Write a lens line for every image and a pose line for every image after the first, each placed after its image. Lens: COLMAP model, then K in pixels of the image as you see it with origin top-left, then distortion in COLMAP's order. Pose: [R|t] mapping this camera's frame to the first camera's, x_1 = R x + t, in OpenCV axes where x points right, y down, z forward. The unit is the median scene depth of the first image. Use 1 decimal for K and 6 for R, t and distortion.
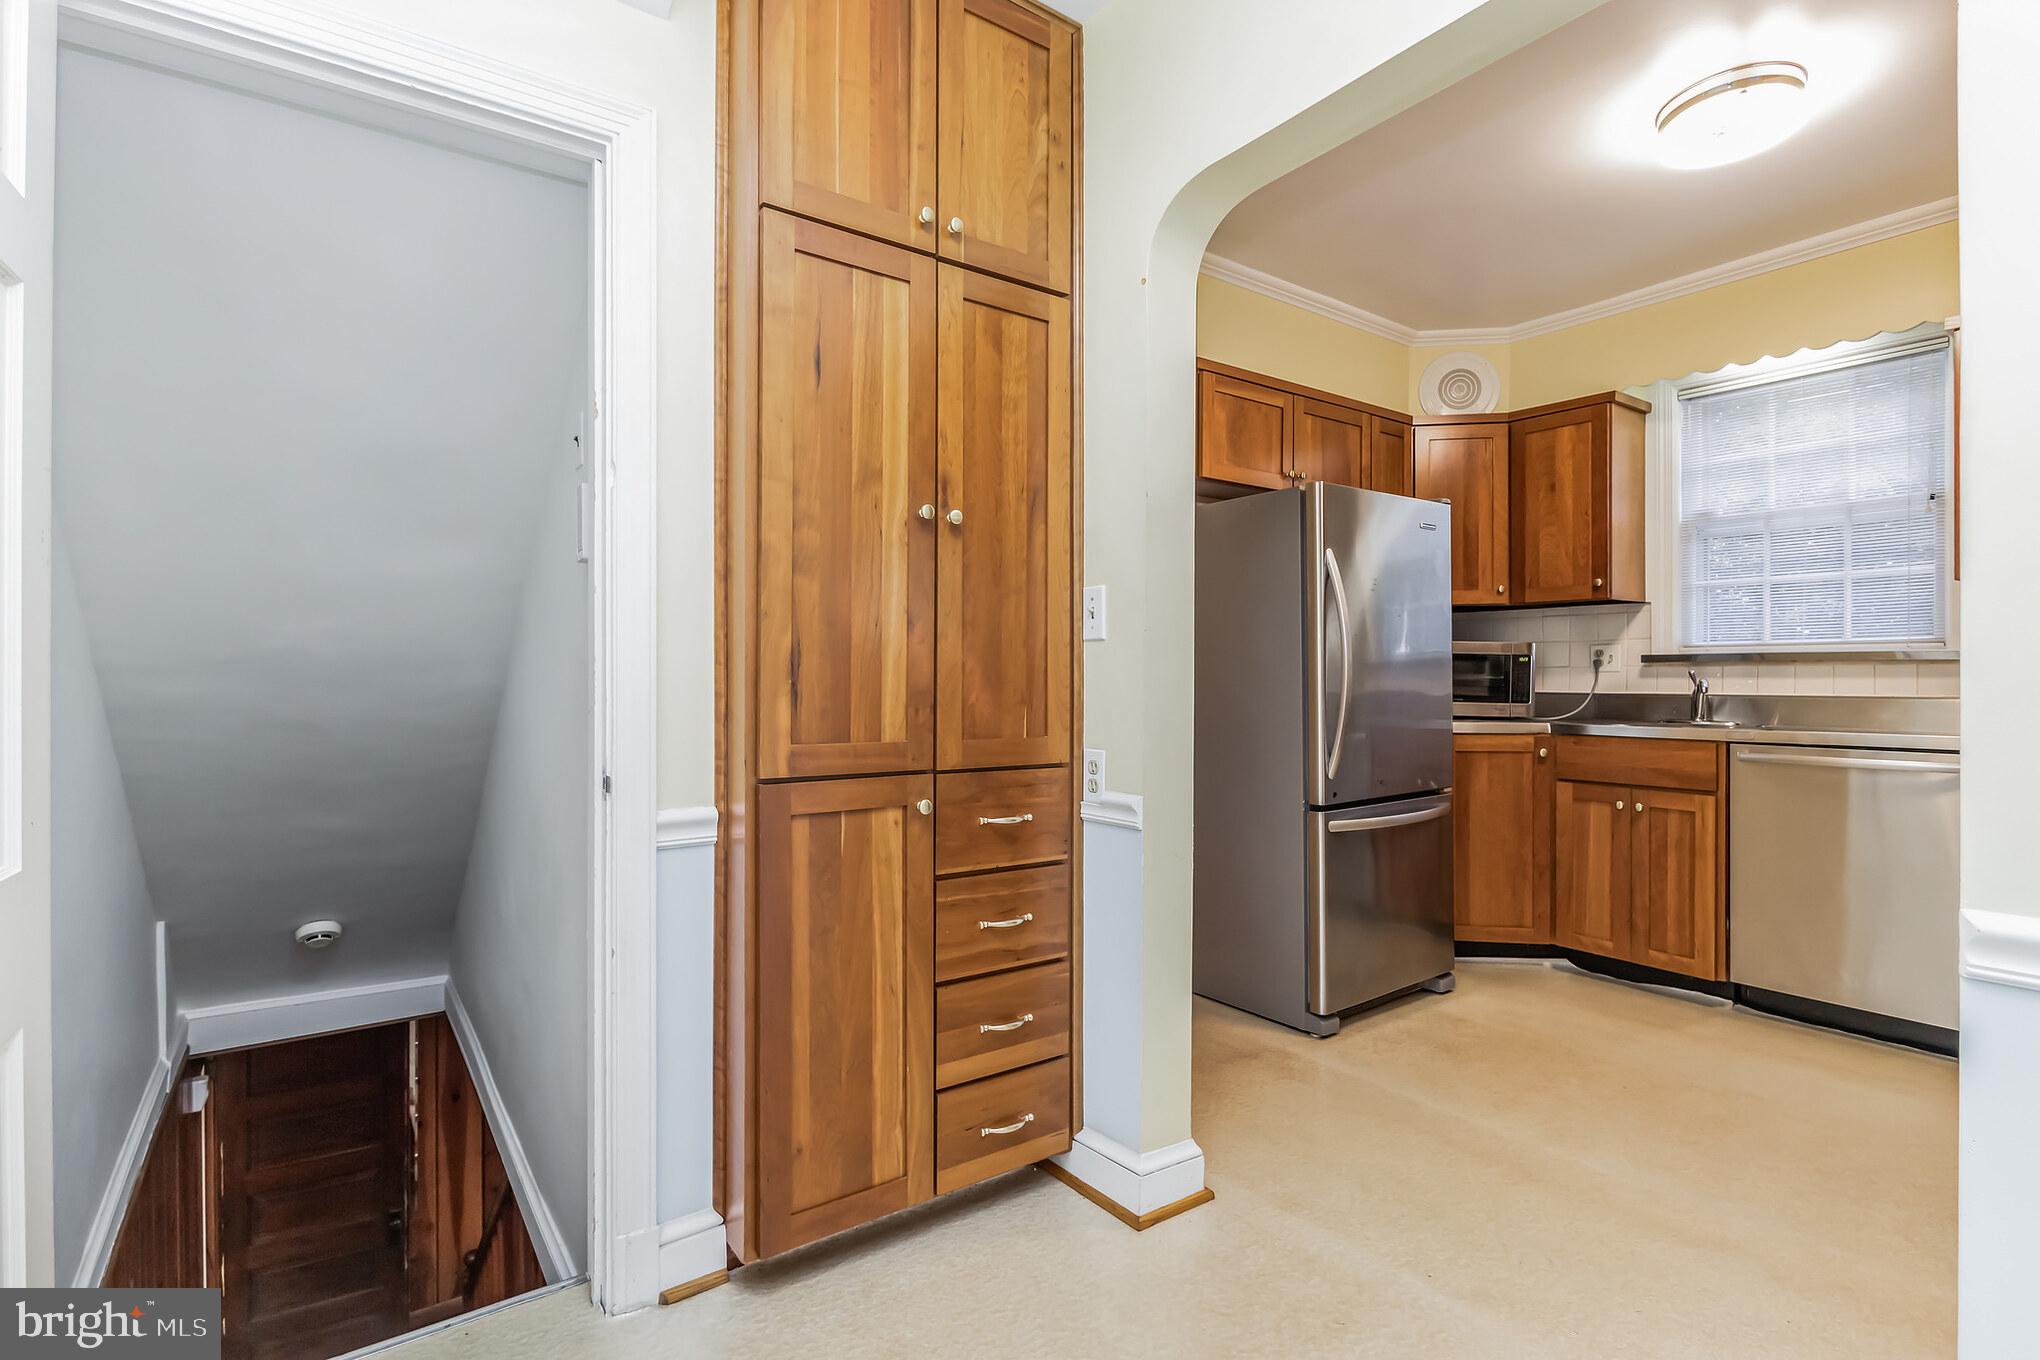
lens RADIAL K [[971.3, 0, 1020.0], [0, 971.3, 680.0], [0, 0, 1]] dist [0.000105, -0.000250]
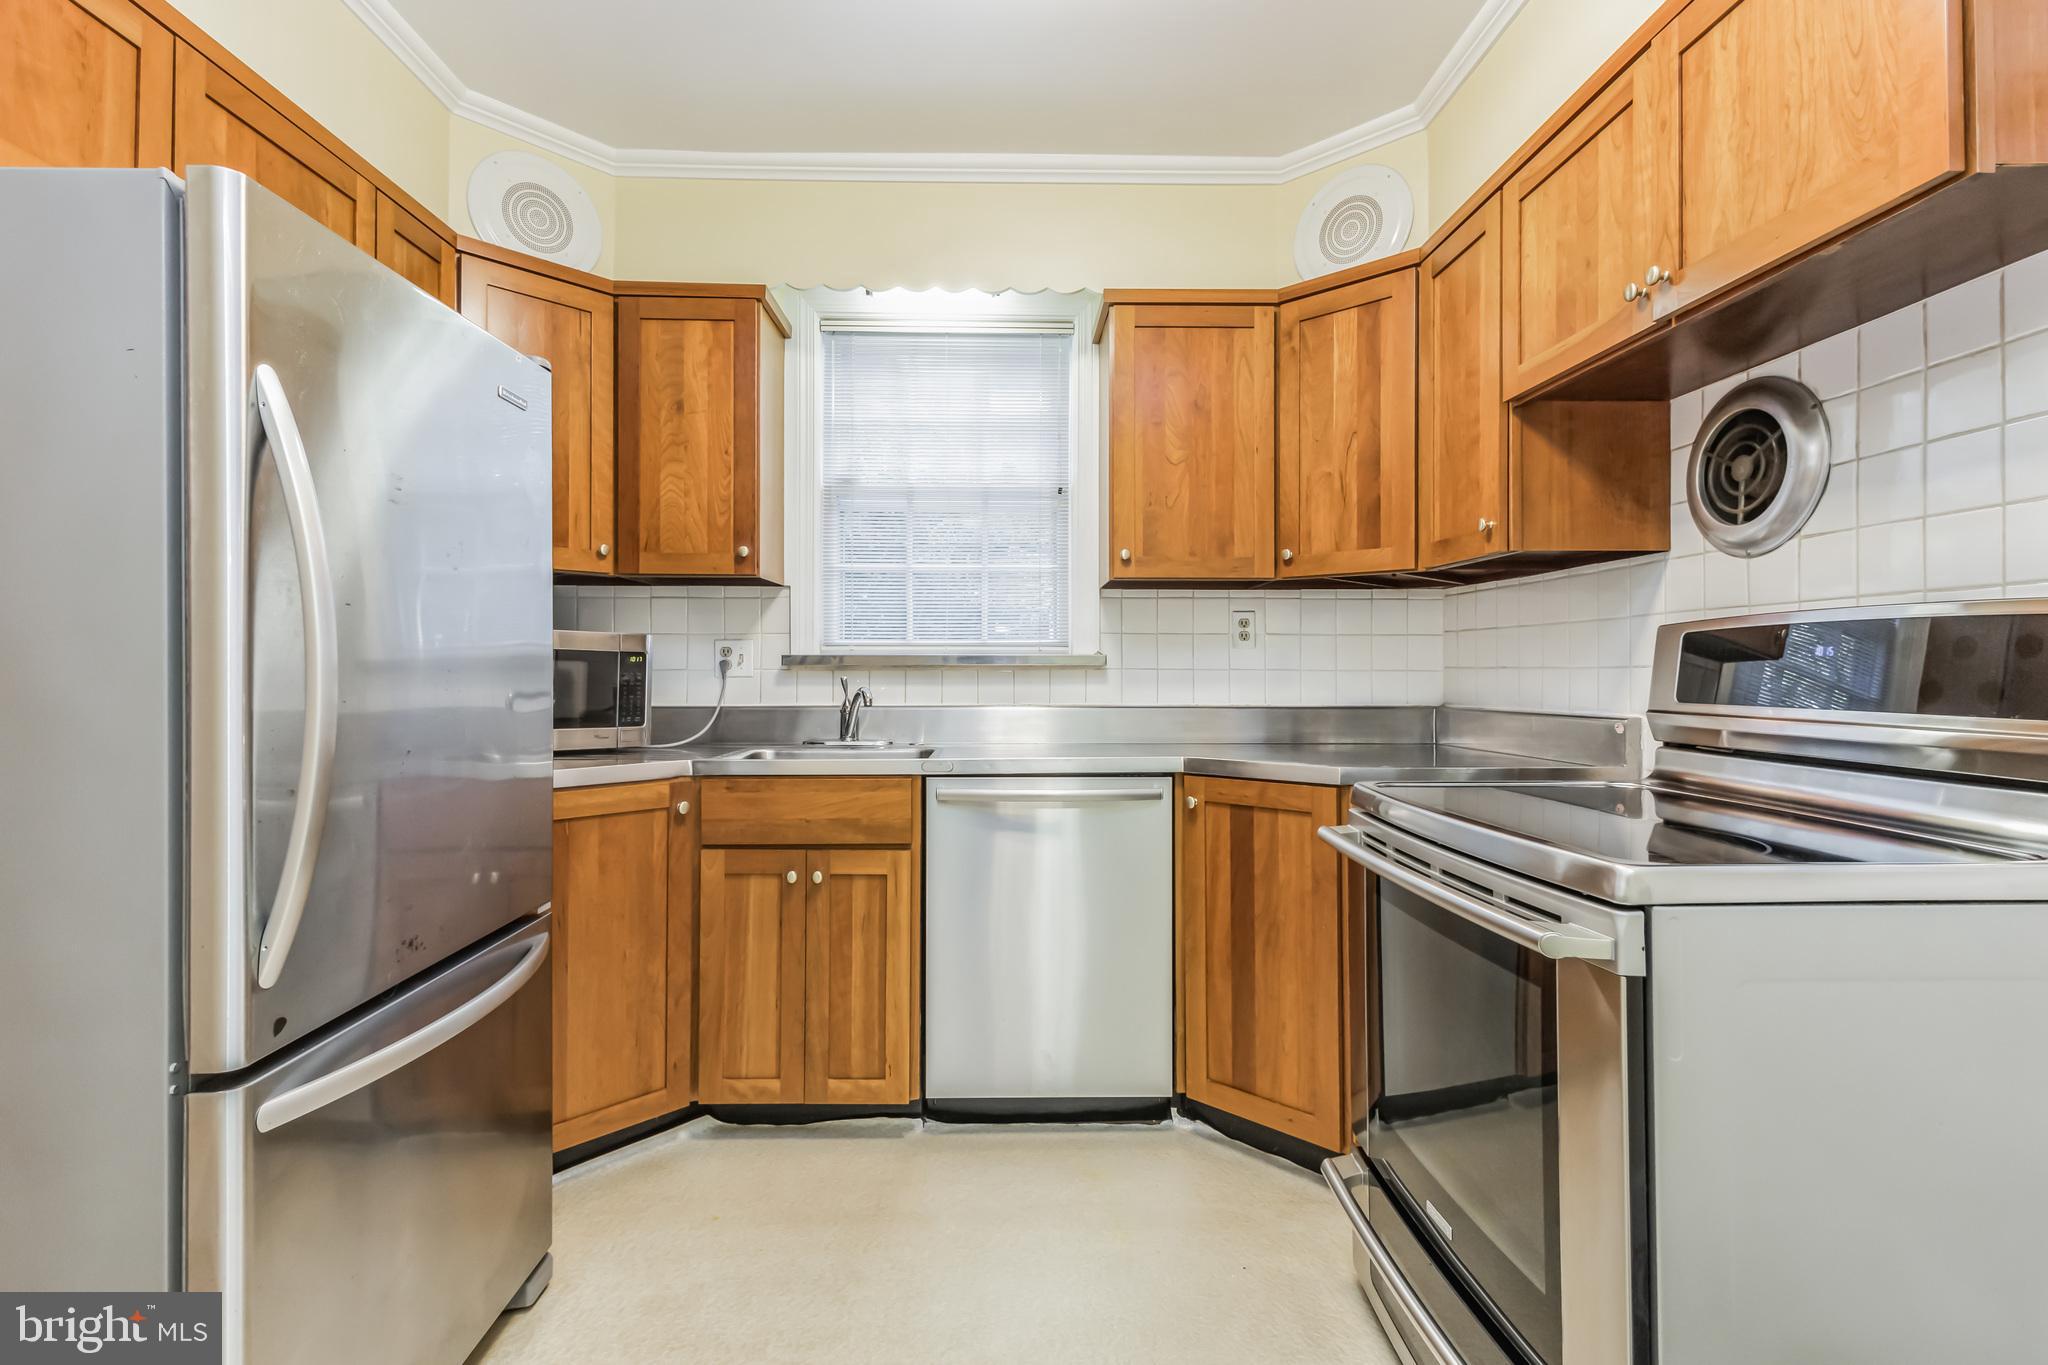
lens RADIAL K [[953.6, 0, 1025.4], [0, 953.6, 660.9], [0, 0, 1]] dist [0.003764, 0.000153]
pose [[0.571252, 0.008071, 0.820735, 0.152134], [0.000595, 0.999947, -0.010248, -0.014726], [-0.820775, 0.006343, 0.571217, 0.455220]]
